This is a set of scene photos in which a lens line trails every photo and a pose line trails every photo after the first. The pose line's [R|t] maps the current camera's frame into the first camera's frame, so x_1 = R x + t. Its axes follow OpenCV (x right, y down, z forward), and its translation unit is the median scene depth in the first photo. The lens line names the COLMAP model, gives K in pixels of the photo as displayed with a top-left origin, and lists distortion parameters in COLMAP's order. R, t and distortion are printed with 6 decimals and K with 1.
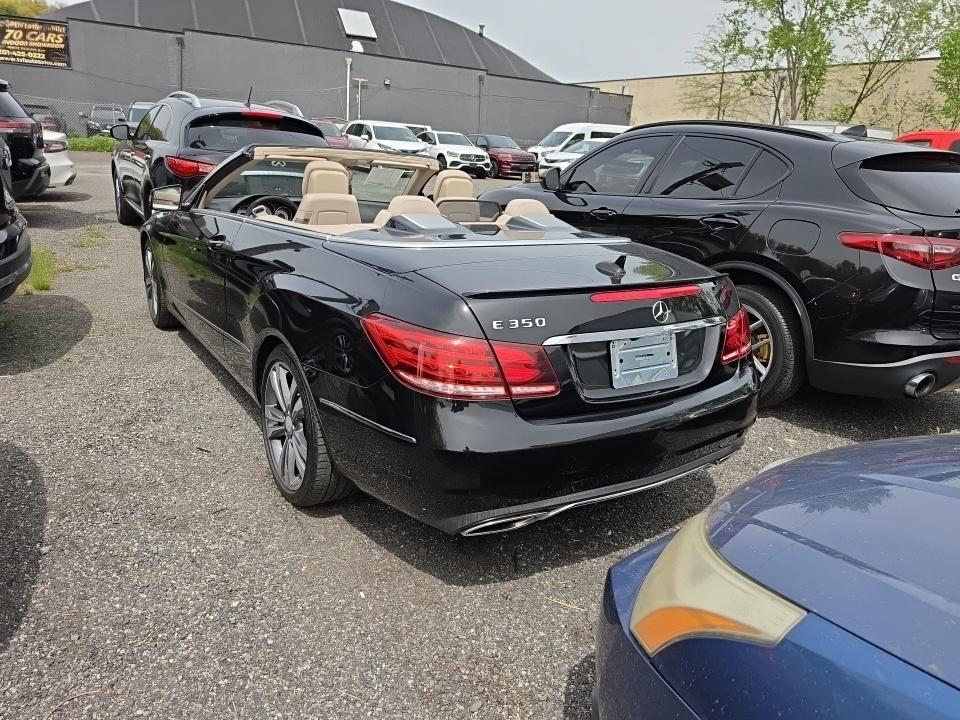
lens RADIAL K [[647.7, 0, 480.0], [0, 647.7, 360.0], [0, 0, 1]] dist [0.020463, -0.036916]
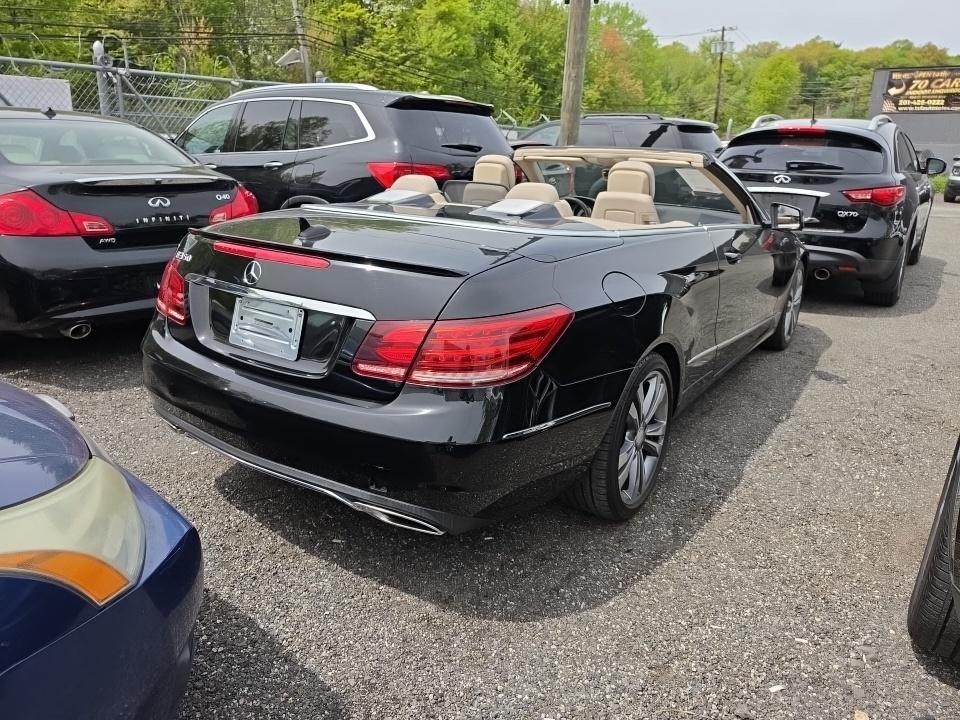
lens RADIAL K [[635.4, 0, 480.0], [0, 635.4, 360.0], [0, 0, 1]] dist [-0.005586, -0.004507]
pose [[0.385226, 0.230300, -0.893623, 0.673274], [-0.282273, 0.951352, 0.123495, -0.086546], [0.878592, 0.204672, 0.431493, 0.501675]]
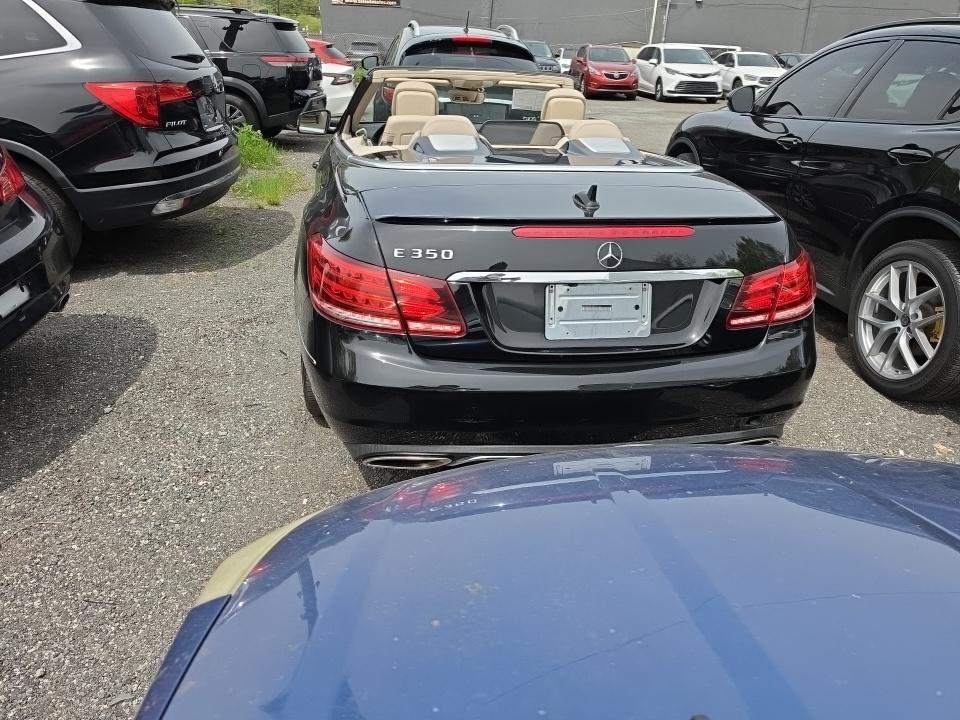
lens RADIAL K [[647.7, 0, 480.0], [0, 647.7, 360.0], [0, 0, 1]] dist [0.020463, -0.036916]
pose [[0.909566, 0.141159, -0.390851, 0.256340], [-0.102318, 0.987657, 0.118592, -0.012280], [0.402767, -0.067876, 0.912782, 0.090730]]
